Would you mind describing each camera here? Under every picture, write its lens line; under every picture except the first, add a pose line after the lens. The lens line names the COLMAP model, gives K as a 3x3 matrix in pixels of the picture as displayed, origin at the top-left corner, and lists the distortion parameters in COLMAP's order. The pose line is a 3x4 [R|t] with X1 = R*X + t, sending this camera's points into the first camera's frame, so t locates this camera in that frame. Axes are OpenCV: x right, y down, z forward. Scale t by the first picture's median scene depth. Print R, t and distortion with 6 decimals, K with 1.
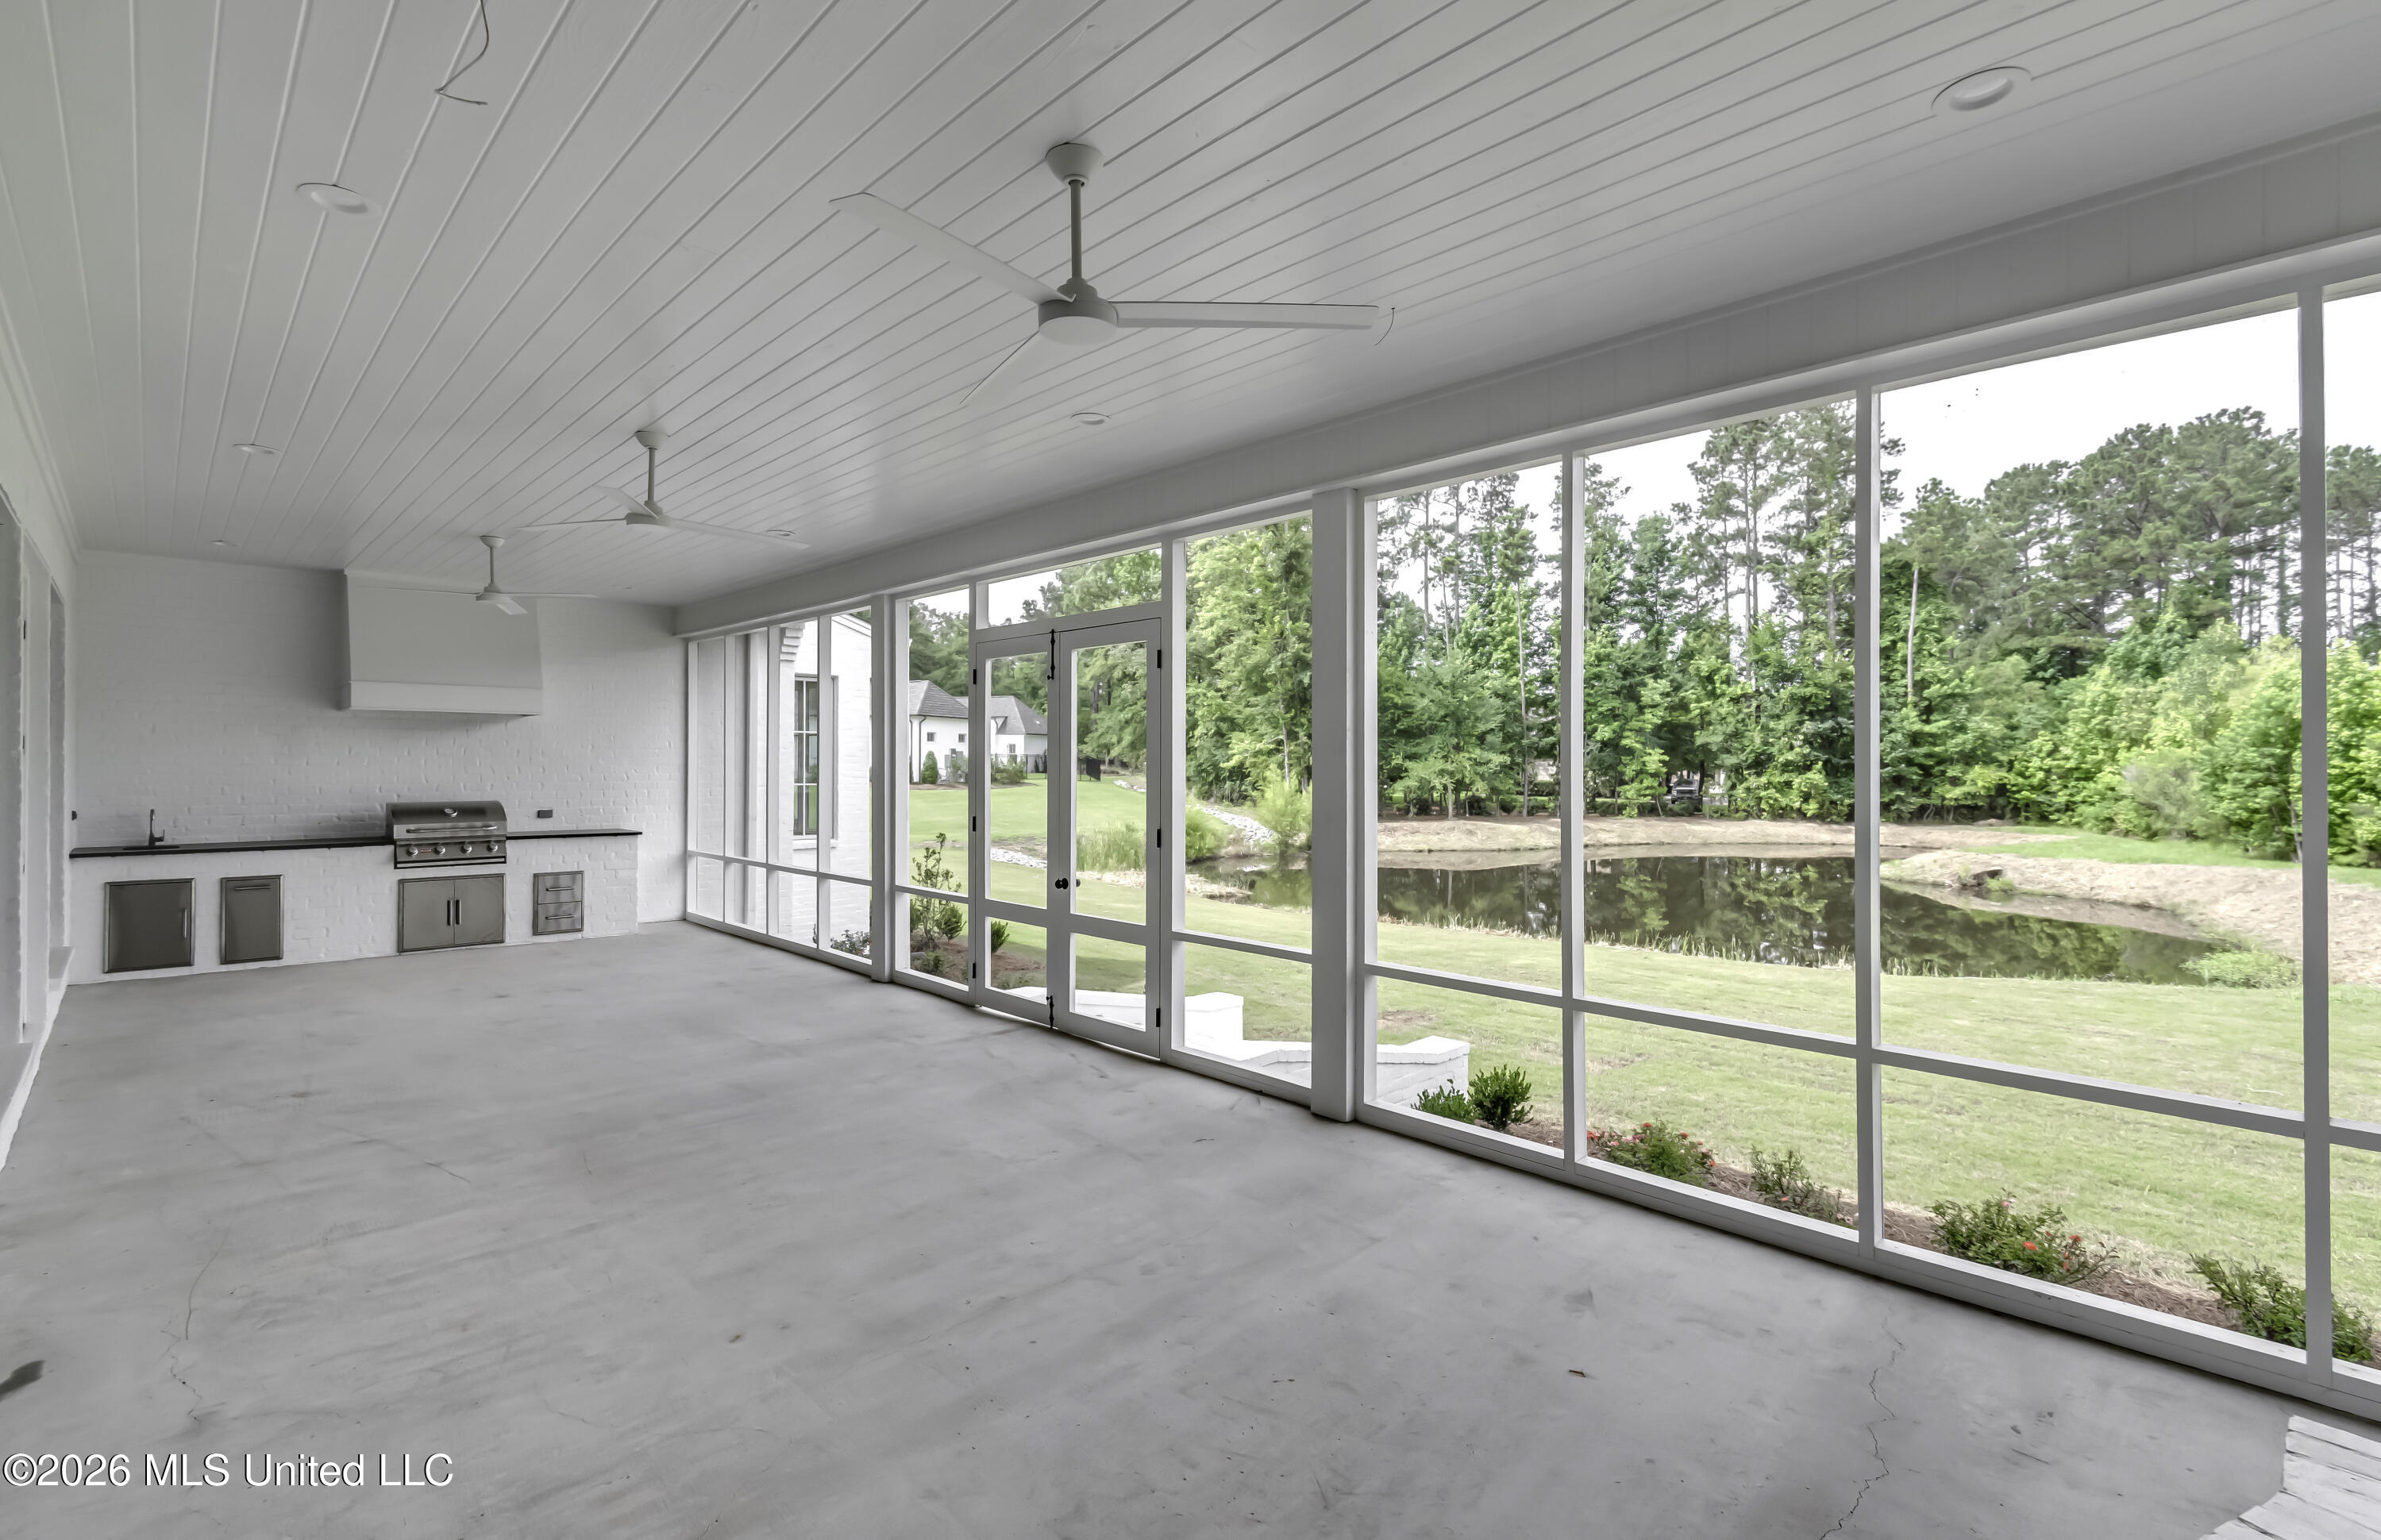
lens RADIAL K [[1065.2, 0, 1199.4], [0, 1065.2, 771.8], [0, 0, 1]] dist [0.003510, 0.000920]
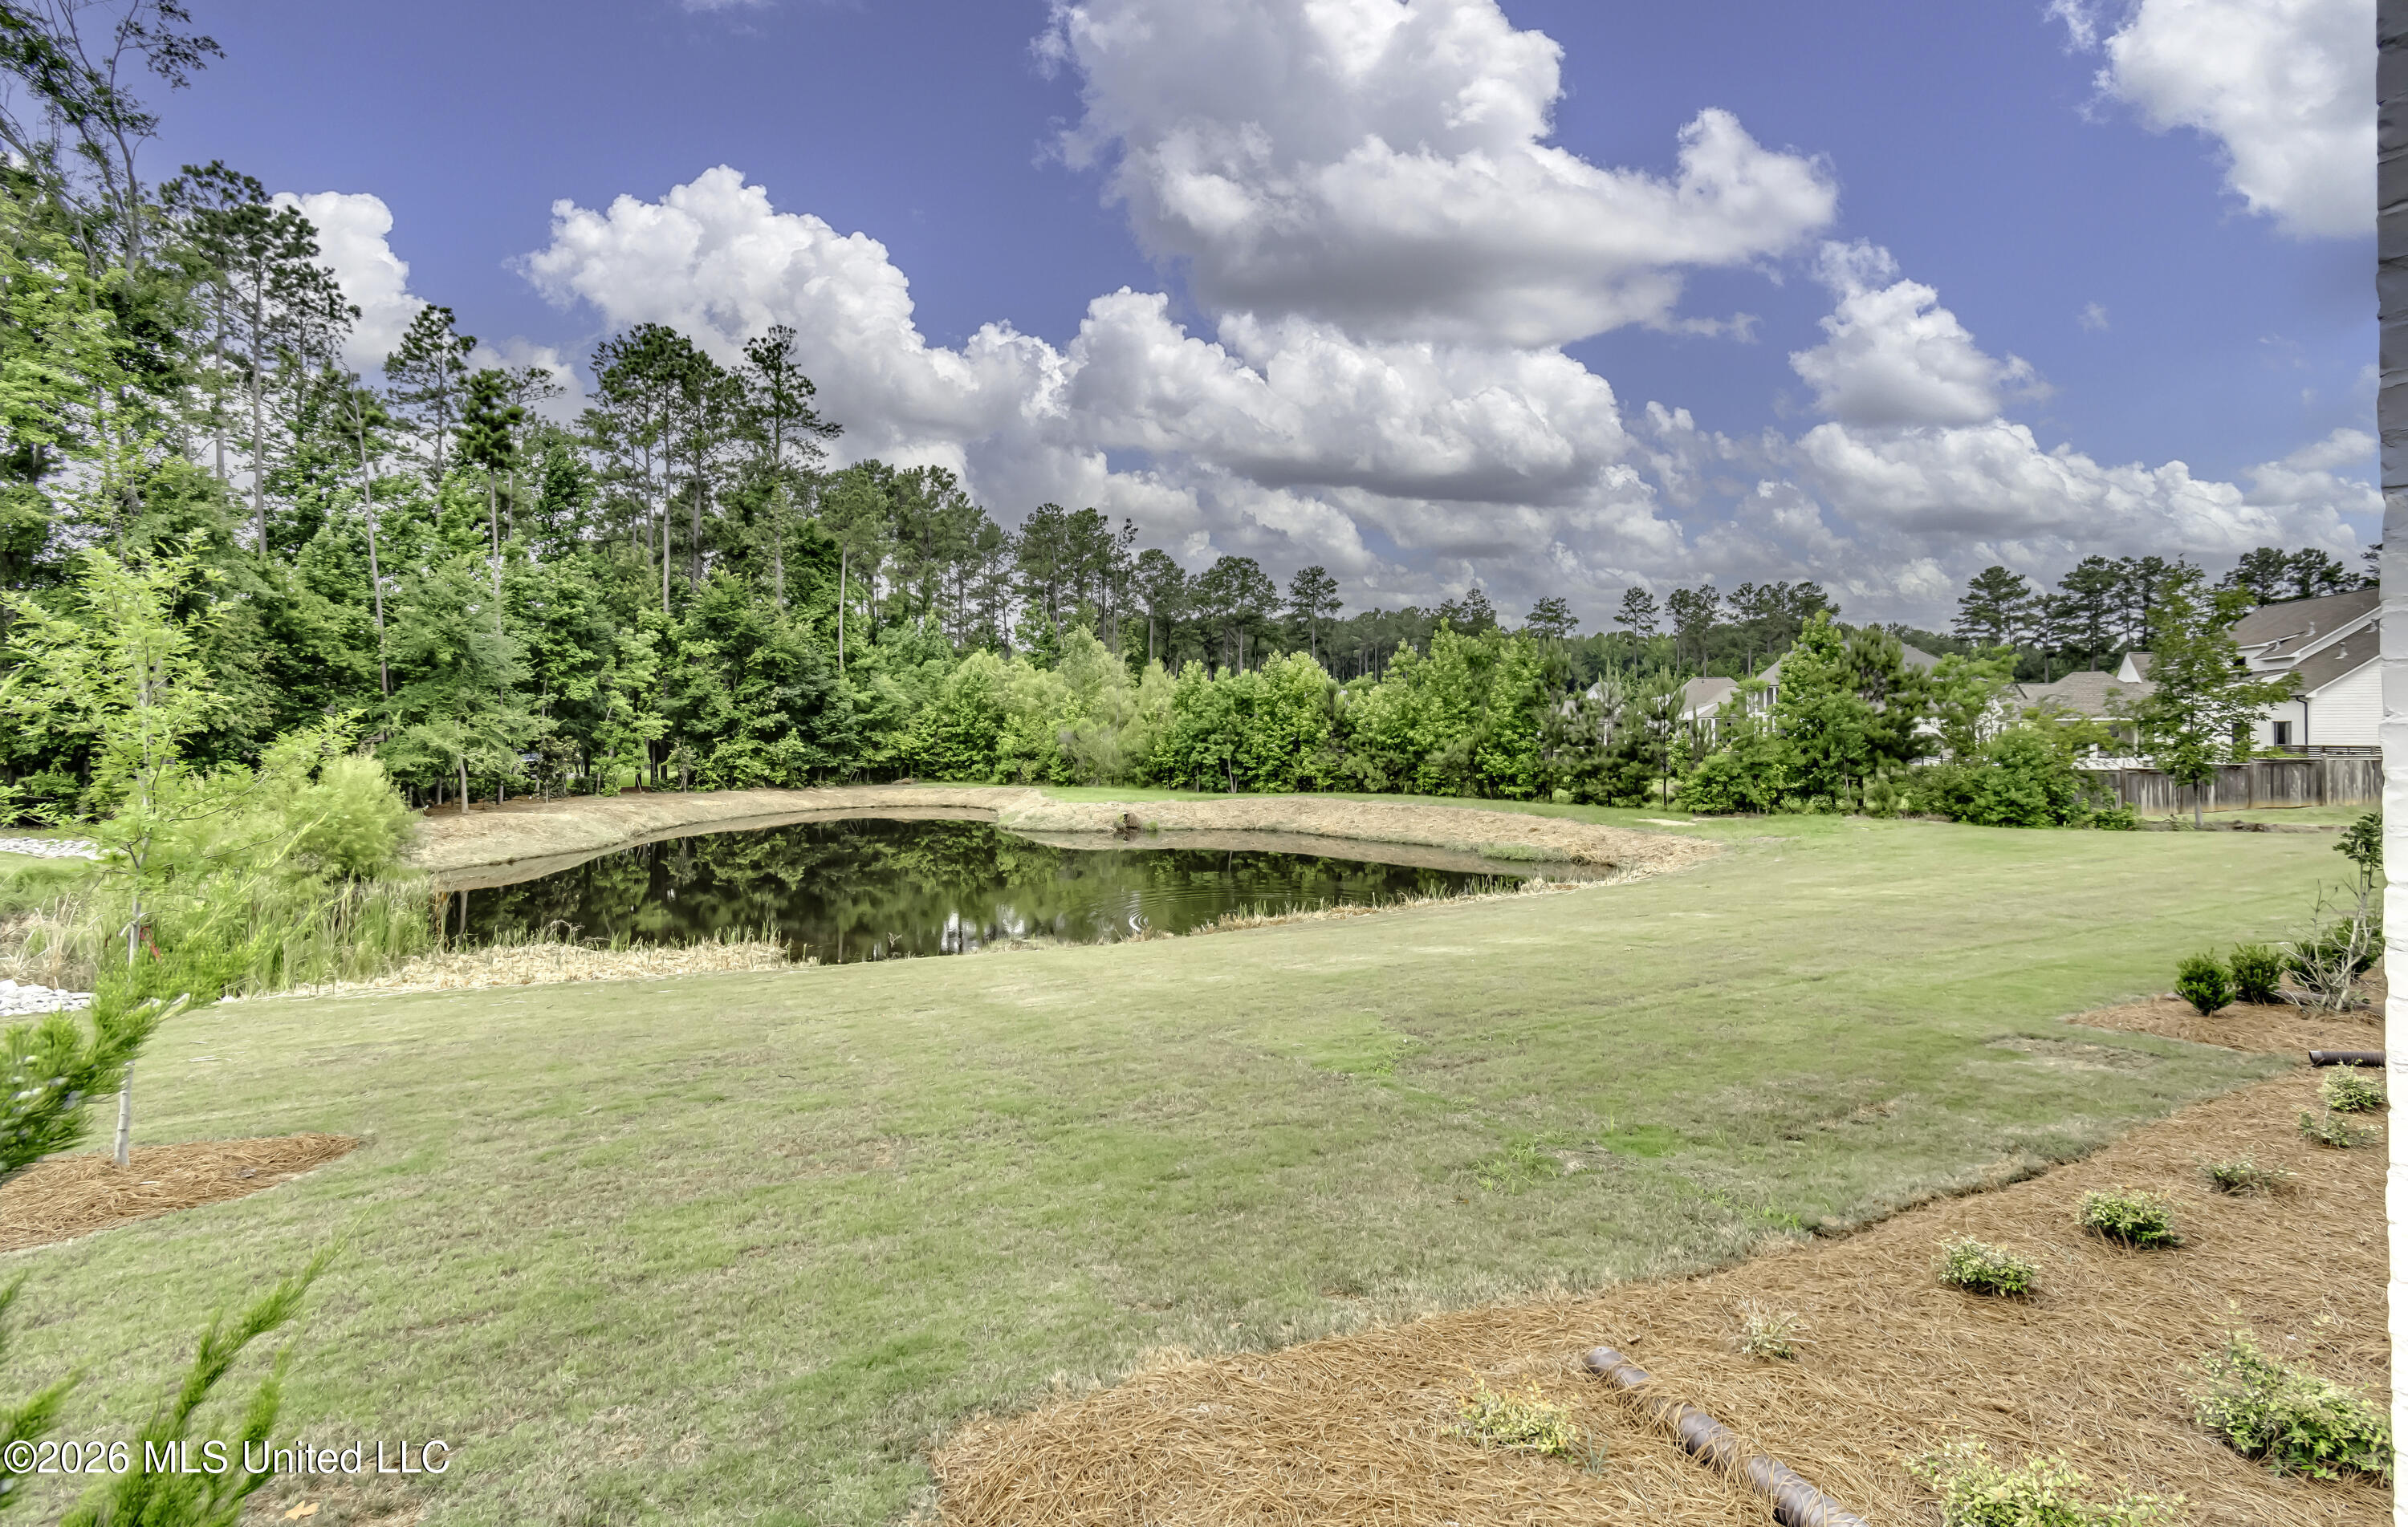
lens RADIAL K [[1060.1, 0, 1200.2], [0, 1060.1, 744.7], [0, 0, 1]] dist [-0.000333, 0.000073]
pose [[0.265303, -0.013573, 0.964070, -0.276013], [0.010661, 0.999881, 0.011144, -0.001015], [-0.964106, 0.007321, 0.265416, 0.389822]]
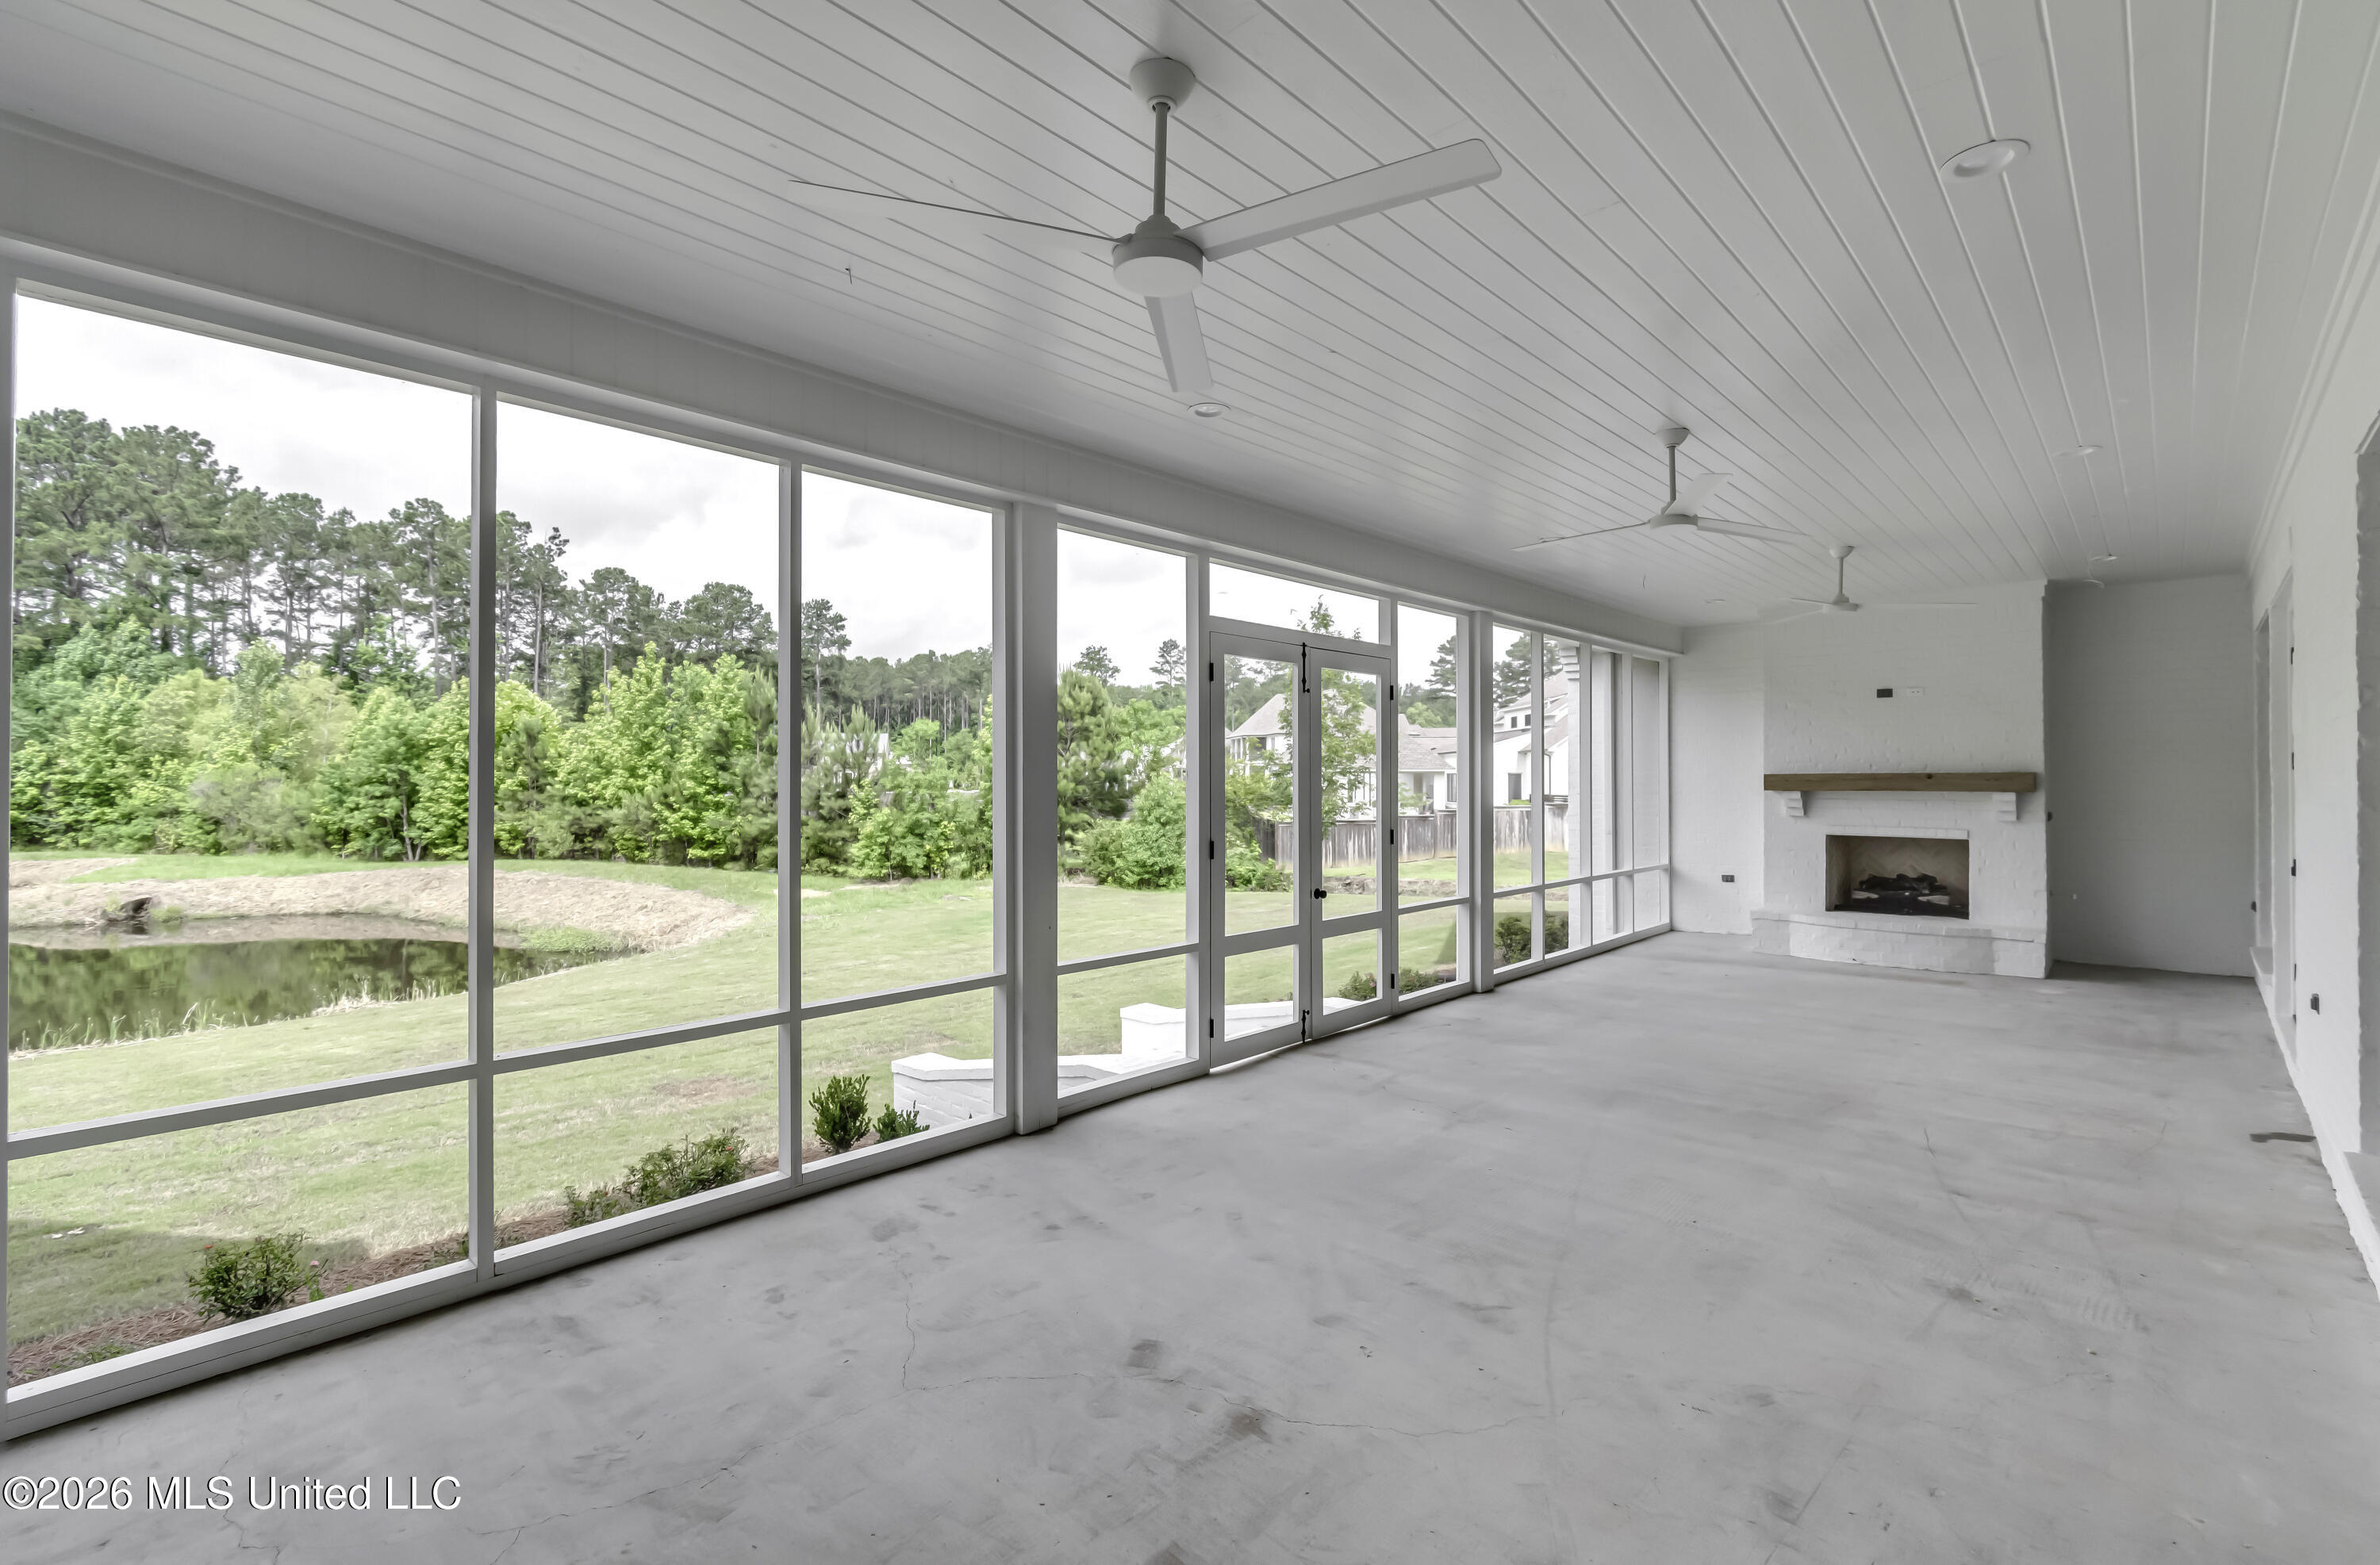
lens RADIAL K [[1049.7, 0, 1199.1], [0, 1049.7, 778.7], [0, 0, 1]] dist [0.003385, -0.000118]
pose [[-0.073127, -0.002522, 0.997319, -0.122697], [0.009108, 0.999953, 0.003196, -0.001381], [-0.997281, 0.009317, -0.073101, 0.127047]]
